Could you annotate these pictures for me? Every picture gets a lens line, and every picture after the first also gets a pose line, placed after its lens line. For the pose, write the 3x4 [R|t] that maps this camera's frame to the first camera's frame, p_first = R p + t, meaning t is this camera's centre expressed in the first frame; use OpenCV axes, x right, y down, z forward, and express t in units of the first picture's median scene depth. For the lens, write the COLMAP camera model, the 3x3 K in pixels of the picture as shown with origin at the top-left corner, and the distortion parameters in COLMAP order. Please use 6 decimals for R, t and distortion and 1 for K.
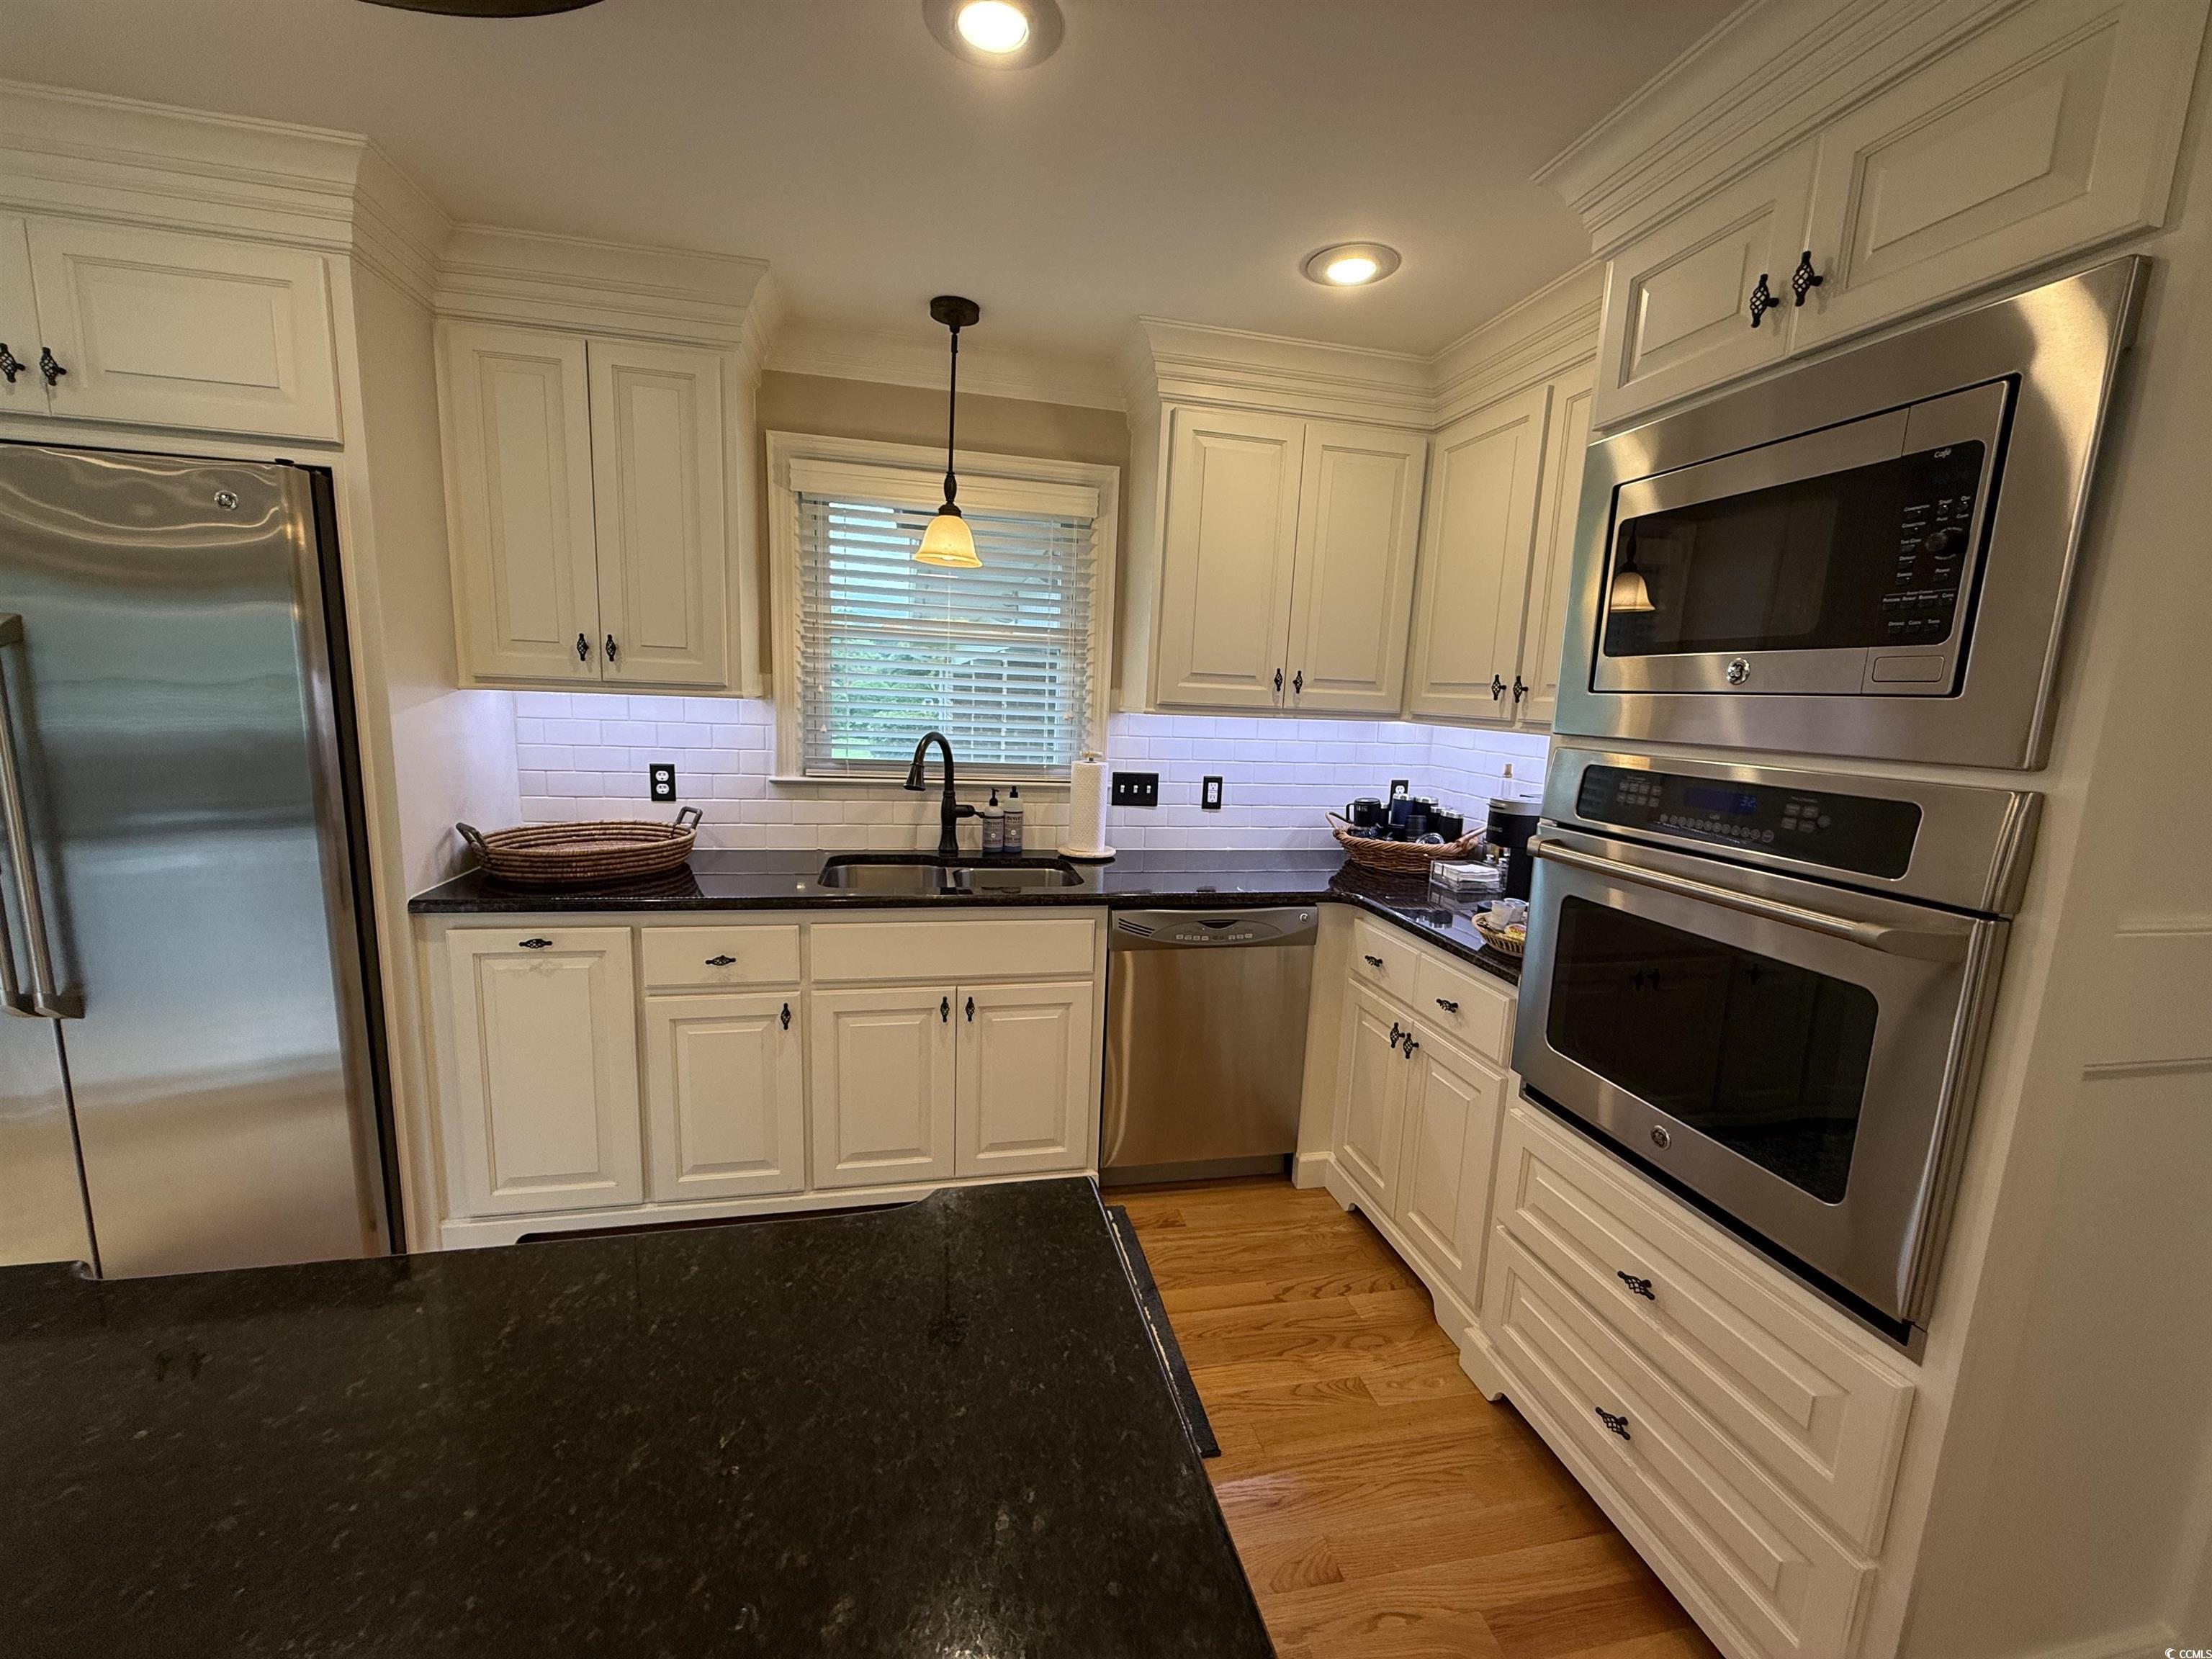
lens RADIAL K [[879.0, 0, 1101.8], [0, 879.0, 833.7], [0, 0, 1]] dist [0.000573, -0.000329]
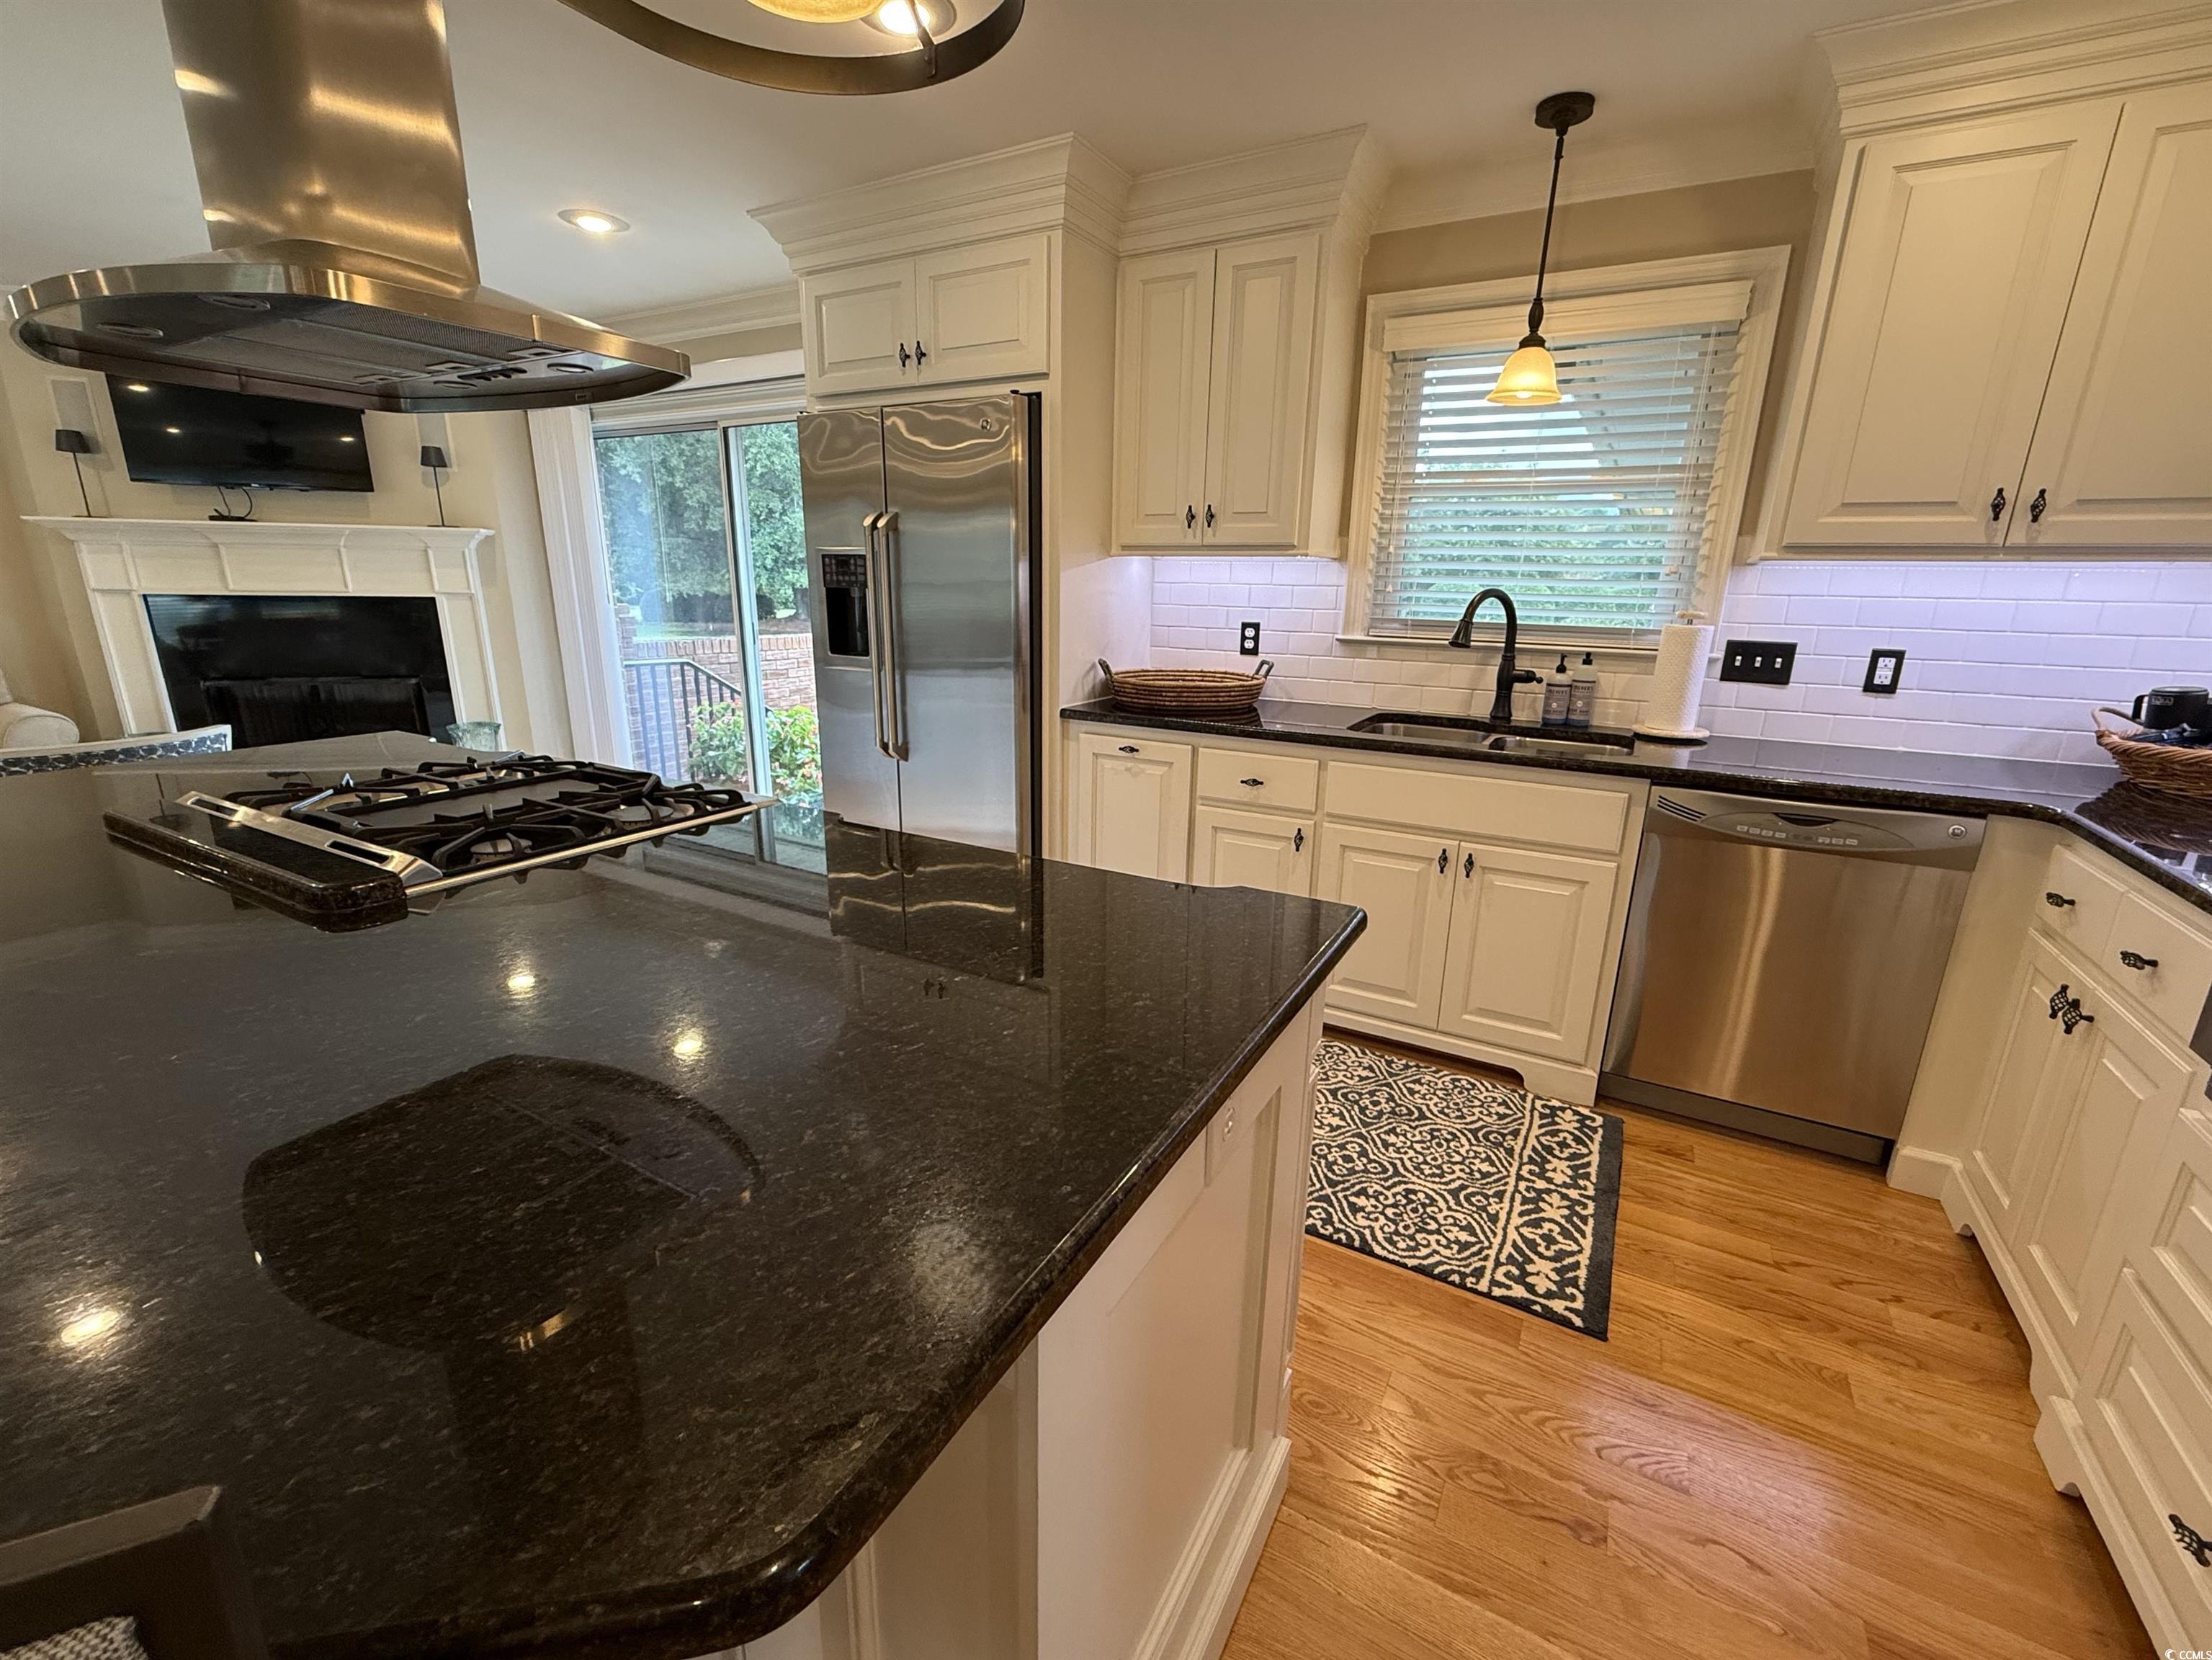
lens RADIAL K [[932.3, 0, 1102.6], [0, 932.3, 834.1], [0, 0, 1]] dist [-0.000010, -0.000223]
pose [[0.743420, 0.150602, -0.651649, 0.197788], [-0.094488, 0.988196, 0.120586, 0.067799], [0.662117, -0.028073, 0.748874, -0.054996]]
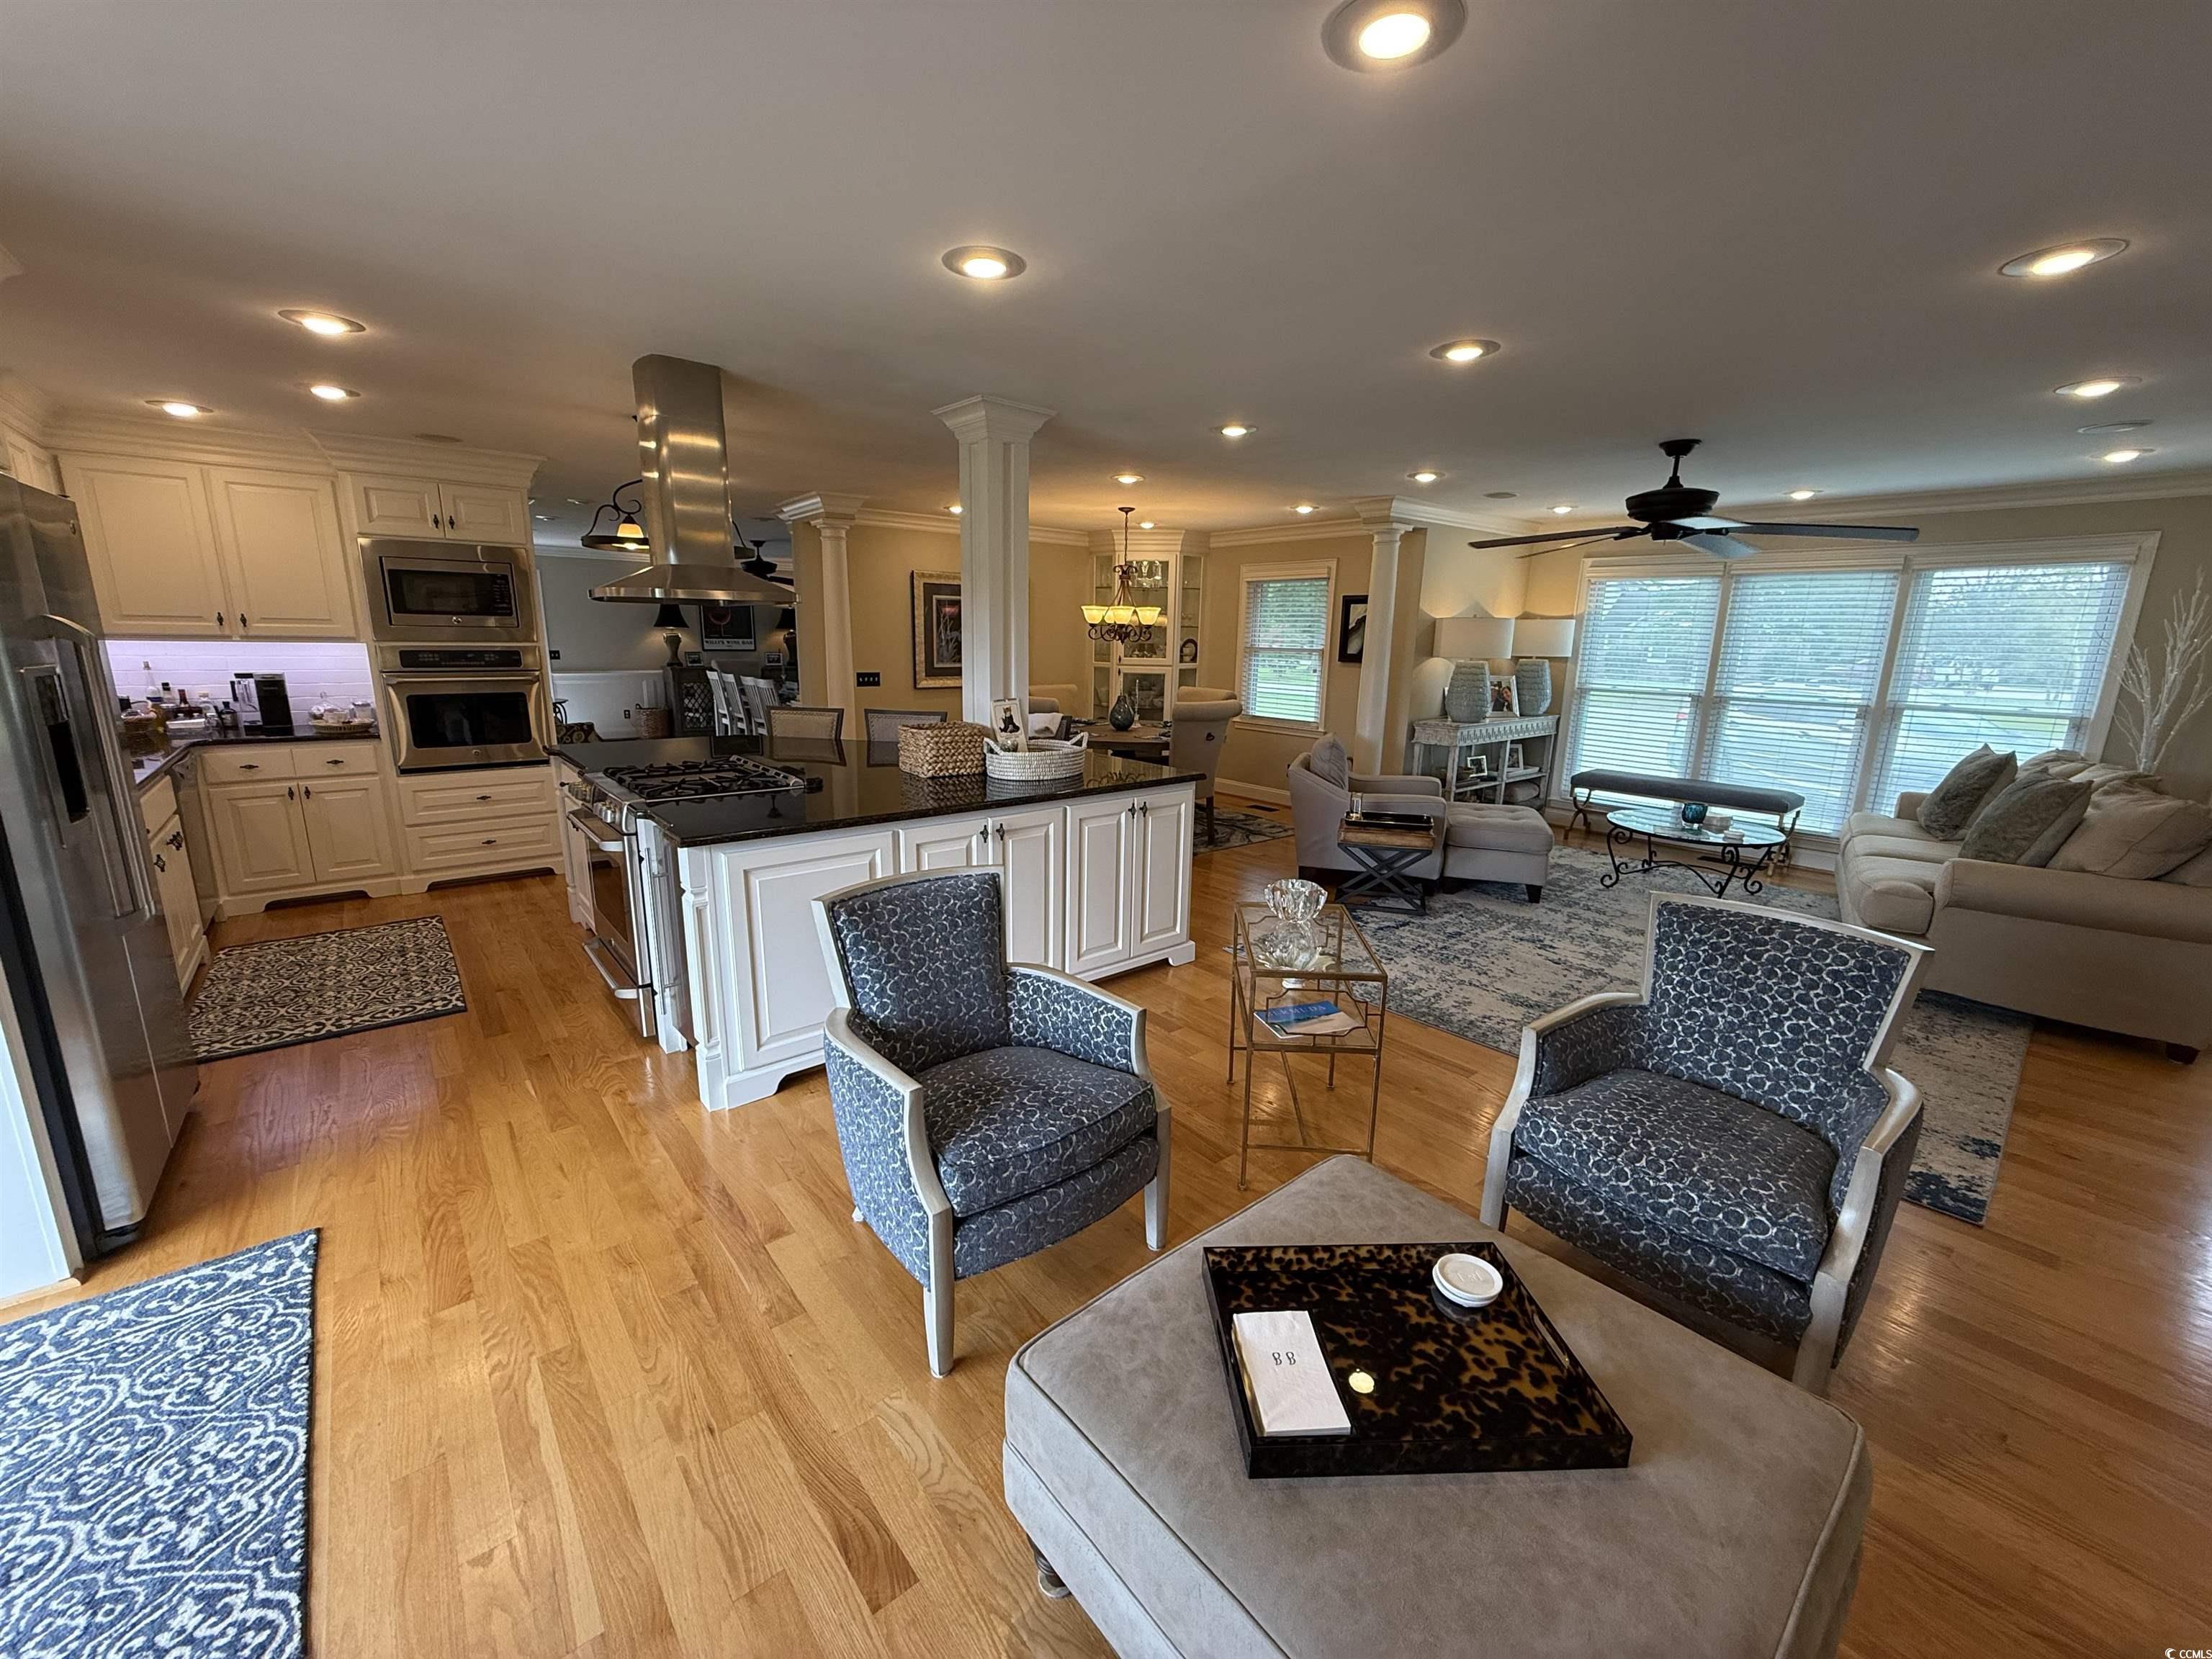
lens RADIAL K [[879.0, 0, 1101.8], [0, 879.0, 833.7], [0, 0, 1]] dist [0.000573, -0.000329]
pose [[-0.459998, -0.245719, 0.853243, -1.999361], [0.104266, 0.939350, 0.326727, -0.135832], [-0.881777, 0.239258, -0.406479, 0.159290]]
